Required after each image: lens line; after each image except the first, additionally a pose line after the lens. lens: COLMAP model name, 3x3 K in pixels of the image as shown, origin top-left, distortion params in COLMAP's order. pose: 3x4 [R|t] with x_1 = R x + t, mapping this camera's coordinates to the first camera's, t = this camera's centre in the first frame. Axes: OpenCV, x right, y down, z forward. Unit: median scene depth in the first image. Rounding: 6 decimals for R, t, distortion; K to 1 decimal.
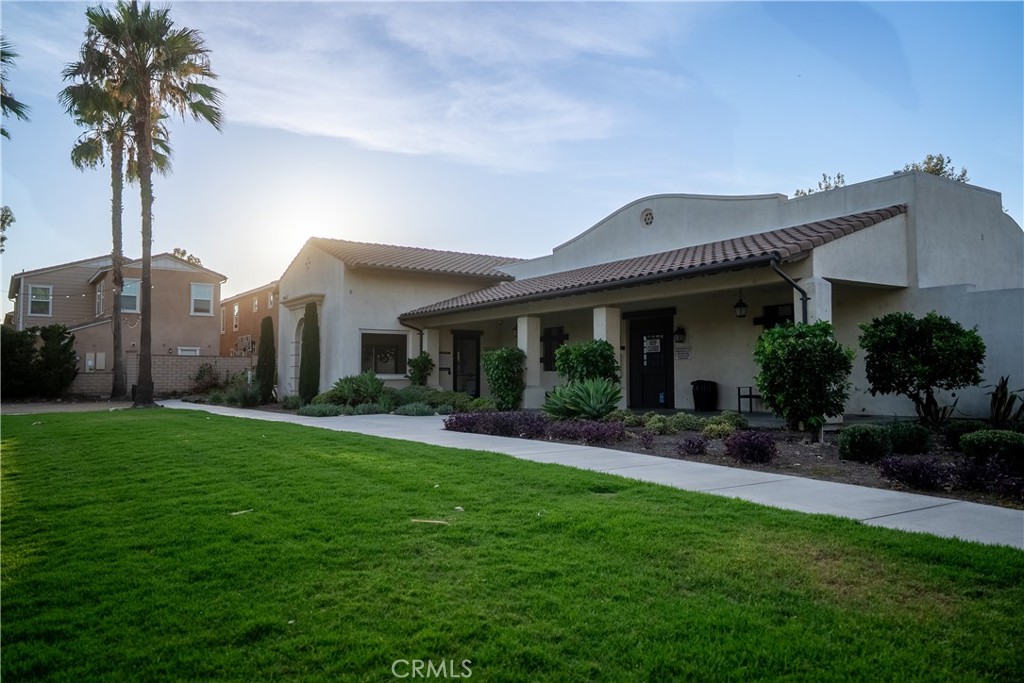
lens RADIAL K [[771.3, 0, 512.0], [0, 771.3, 341.5], [0, 0, 1]] dist [0.000994, -0.000808]
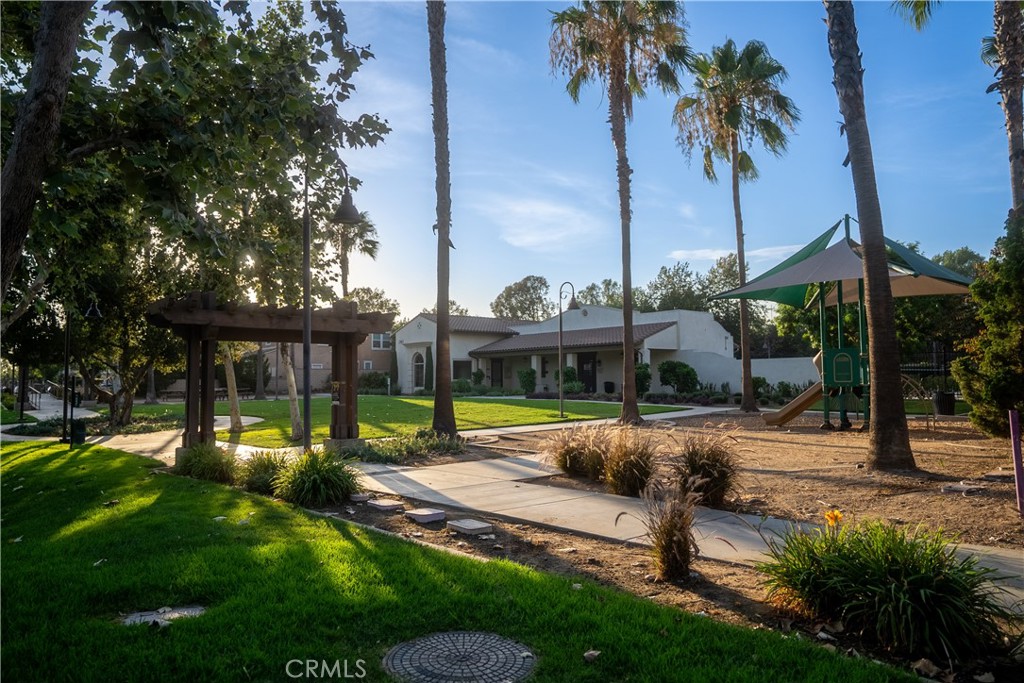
lens RADIAL K [[707.9, 0, 512.0], [0, 707.9, 341.5], [0, 0, 1]] dist [0.001532, 0.000834]
pose [[0.990987, -0.001345, 0.133950, -0.333138], [0.001308, 0.999999, 0.000370, -0.072622], [-0.133951, -0.000192, 0.990988, -1.122922]]
